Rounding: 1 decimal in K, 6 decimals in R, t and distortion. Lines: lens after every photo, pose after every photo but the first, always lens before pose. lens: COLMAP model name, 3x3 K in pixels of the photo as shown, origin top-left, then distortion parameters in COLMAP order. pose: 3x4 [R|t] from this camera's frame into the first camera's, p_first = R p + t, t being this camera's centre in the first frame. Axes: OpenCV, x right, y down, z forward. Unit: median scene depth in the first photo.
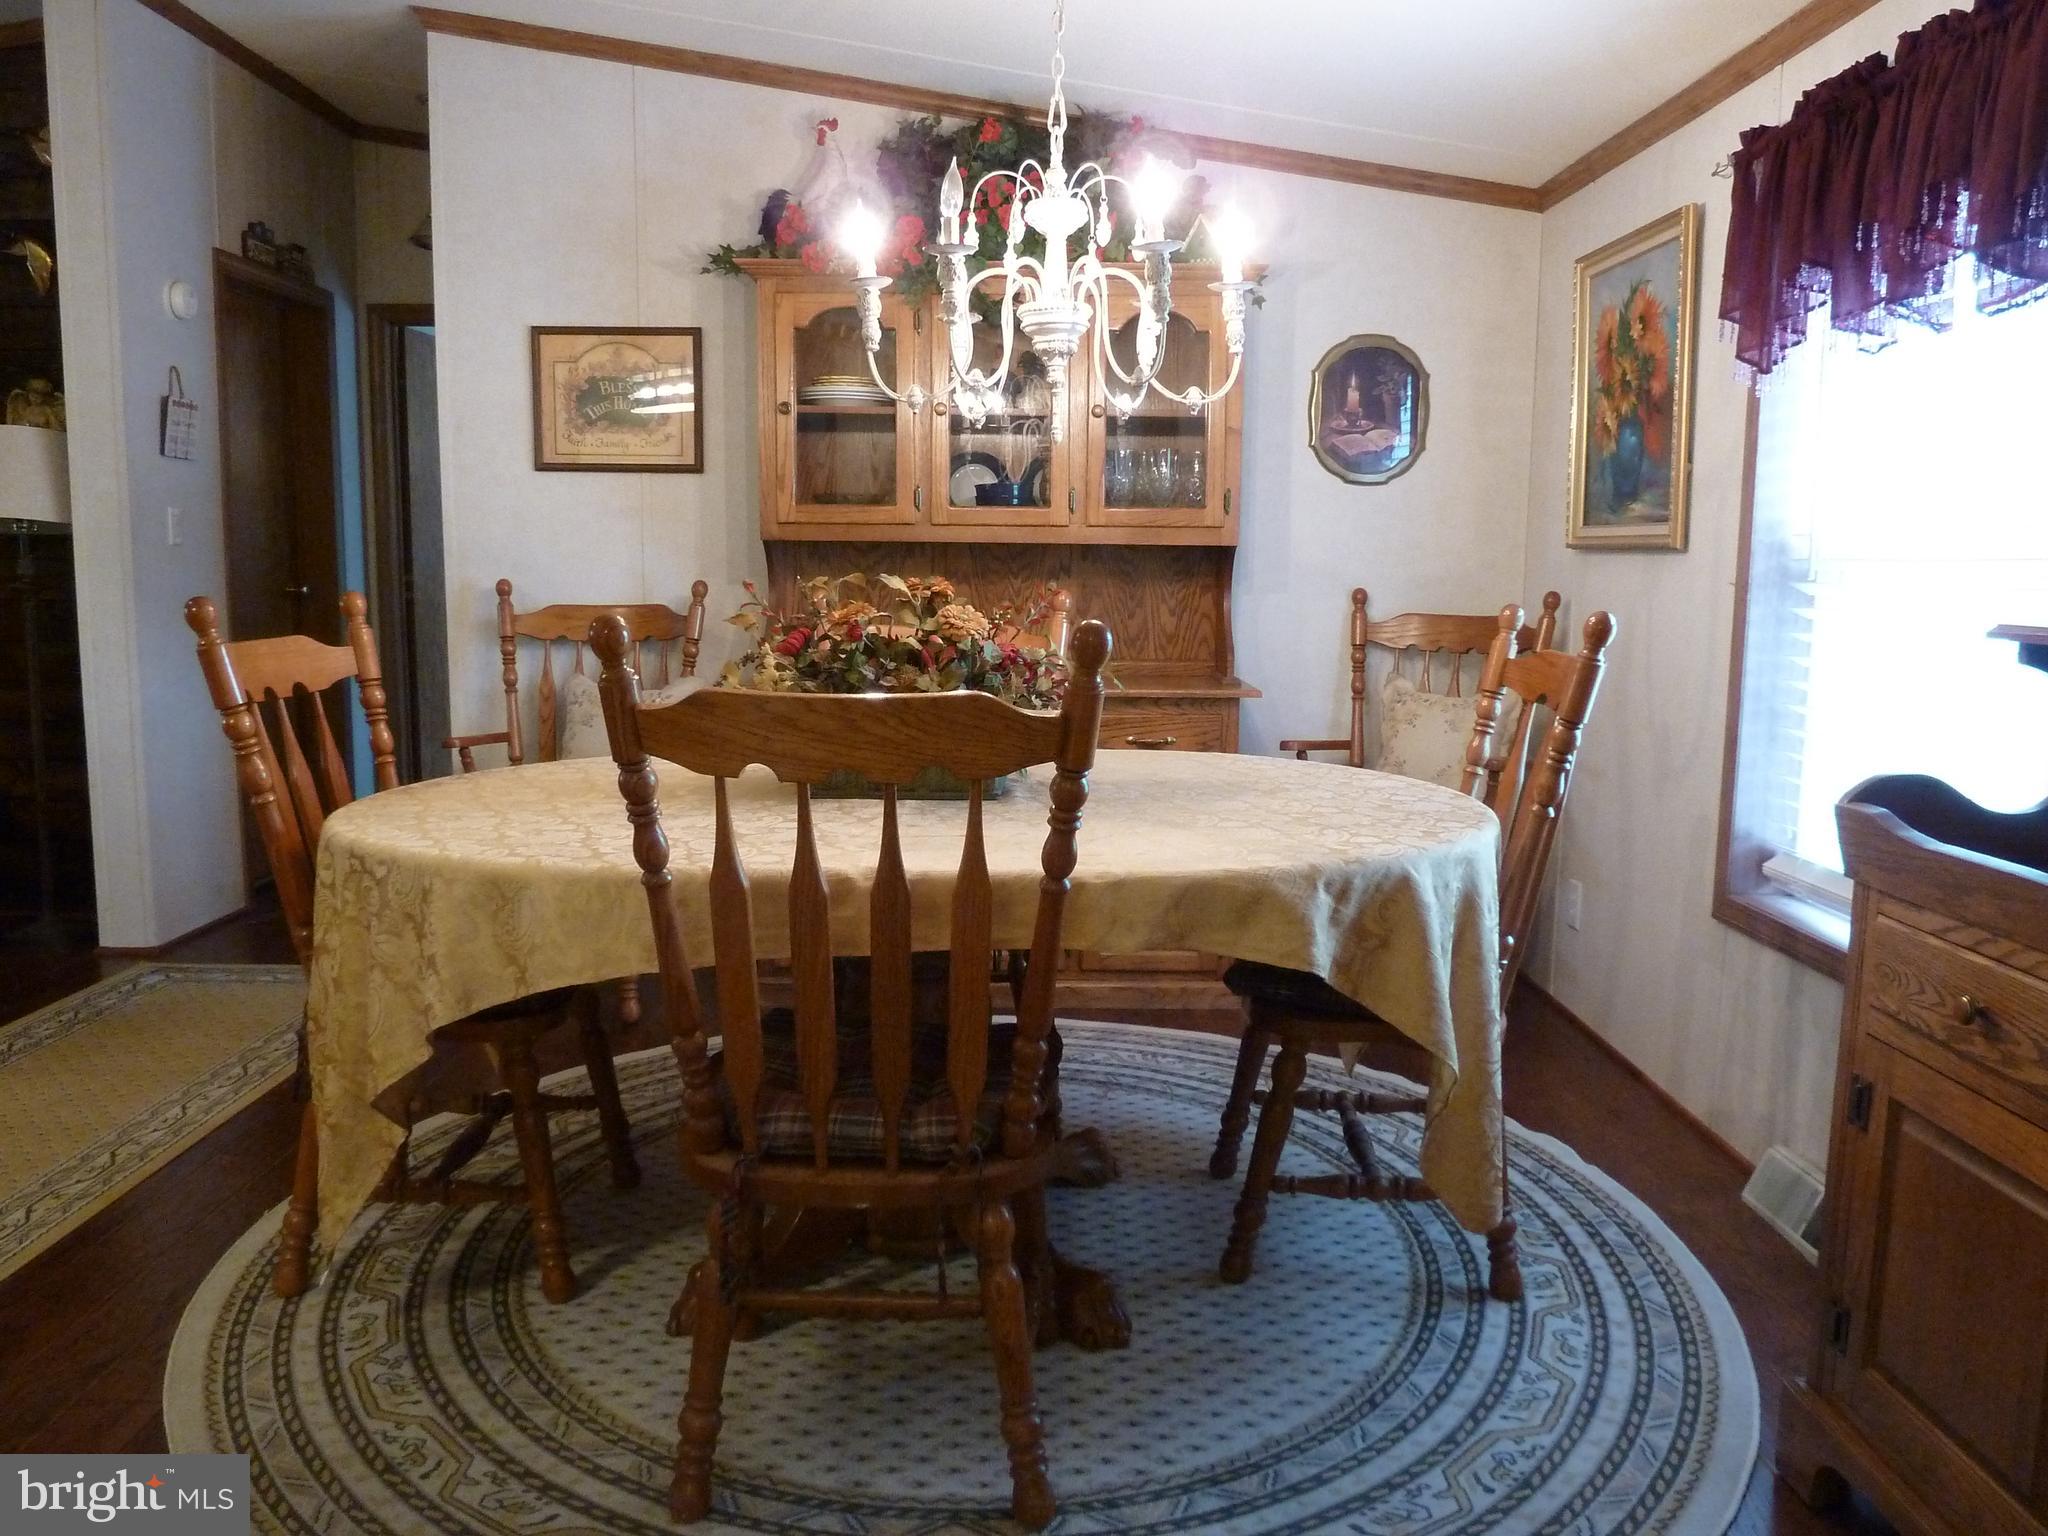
lens RADIAL K [[1516.5, 0, 1018.8], [0, 1516.5, 750.2], [0, 0, 1]] dist [-0.038775, 0.005481]
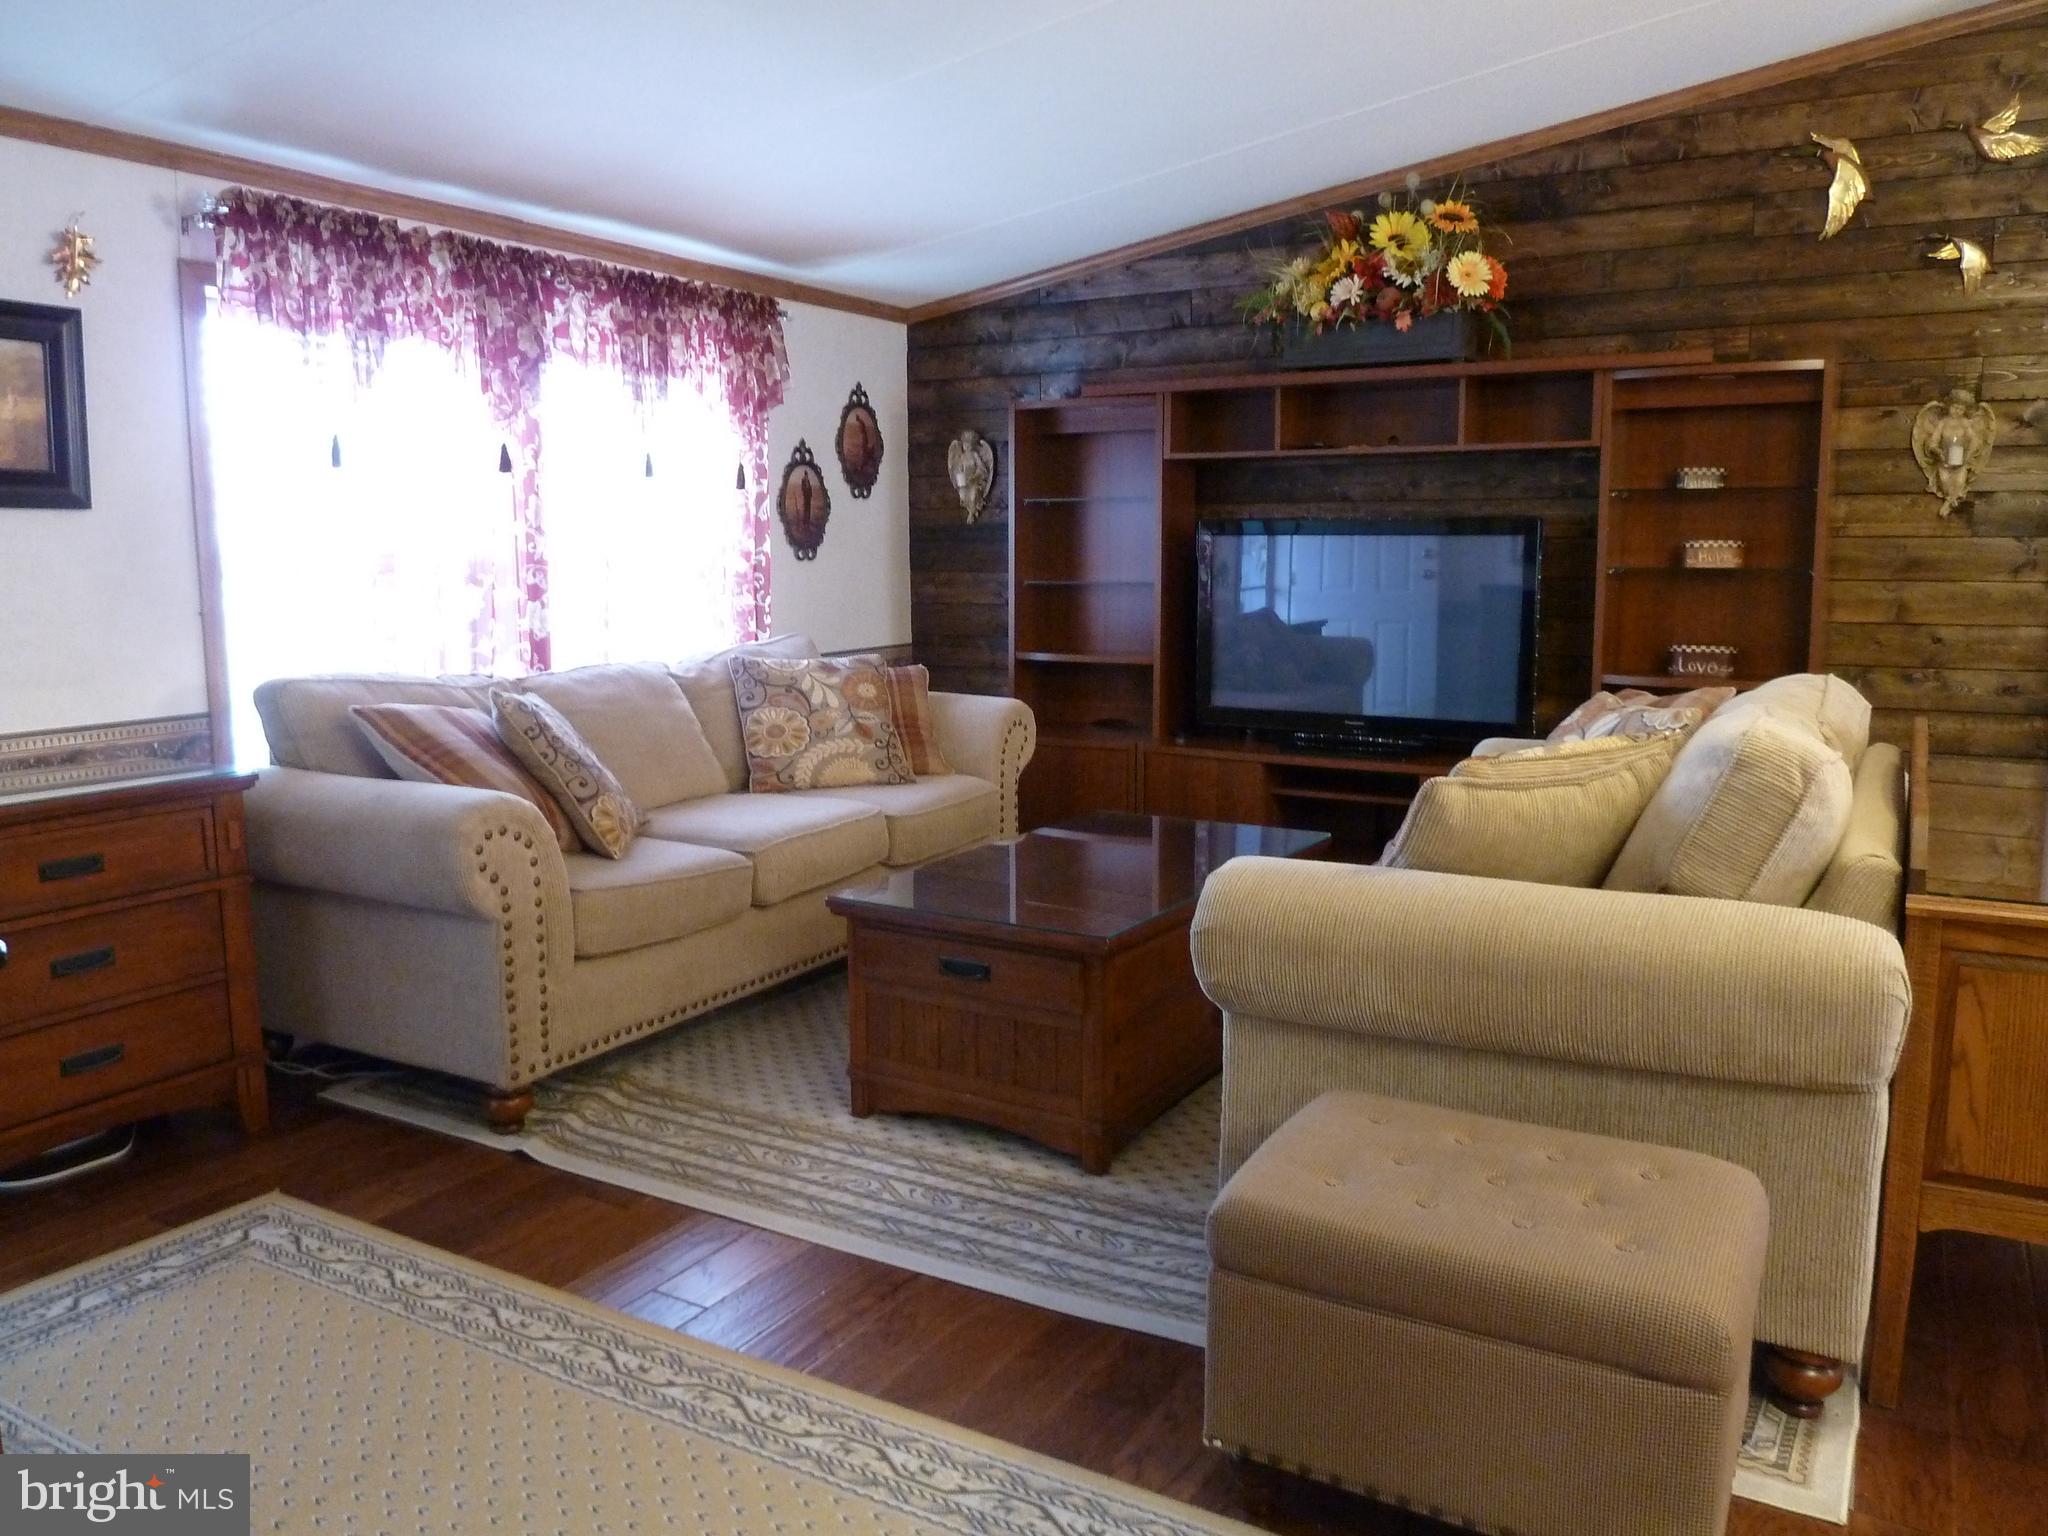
lens RADIAL K [[1516.5, 0, 1034.6], [0, 1516.5, 752.1], [0, 0, 1]] dist [-0.038775, 0.005481]
pose [[0.860278, 0.046703, -0.507682, -0.769629], [-0.043994, 0.998881, 0.017340, -0.013338], [0.507924, 0.007418, 0.861370, -0.117739]]
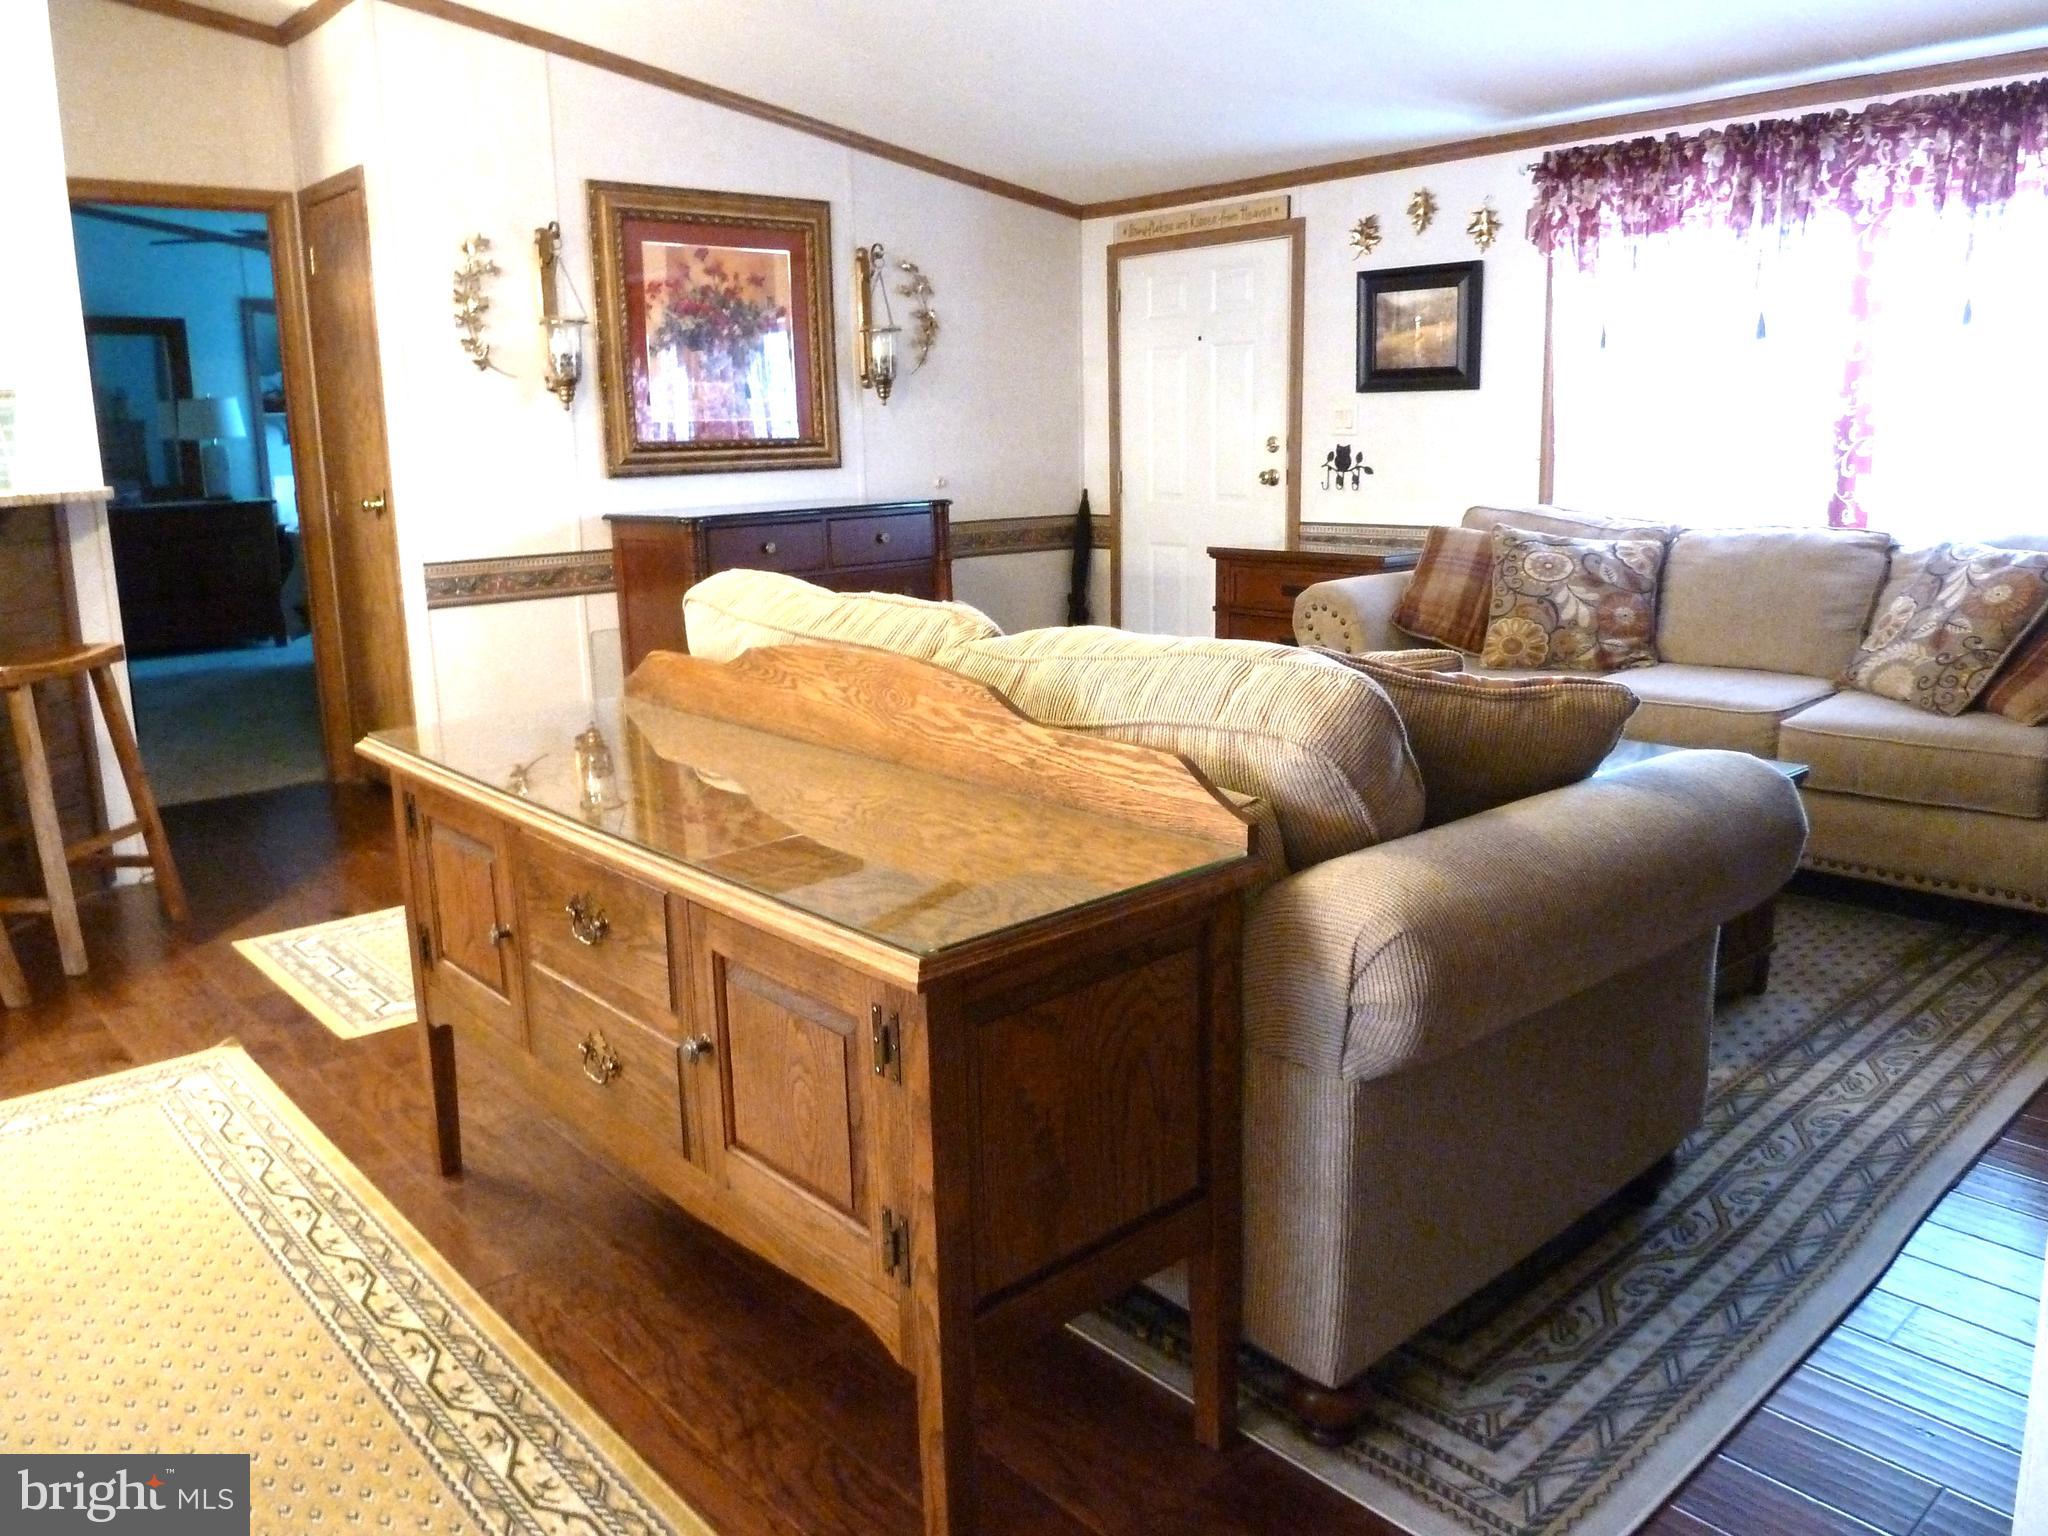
lens RADIAL K [[1516.5, 0, 1028.9], [0, 1516.5, 754.6], [0, 0, 1]] dist [-0.038775, 0.005481]
pose [[-0.749170, 0.136572, -0.648146, -0.449928], [-0.074810, 0.954807, 0.287659, -0.157977], [0.658140, 0.263994, -0.705095, 1.107074]]
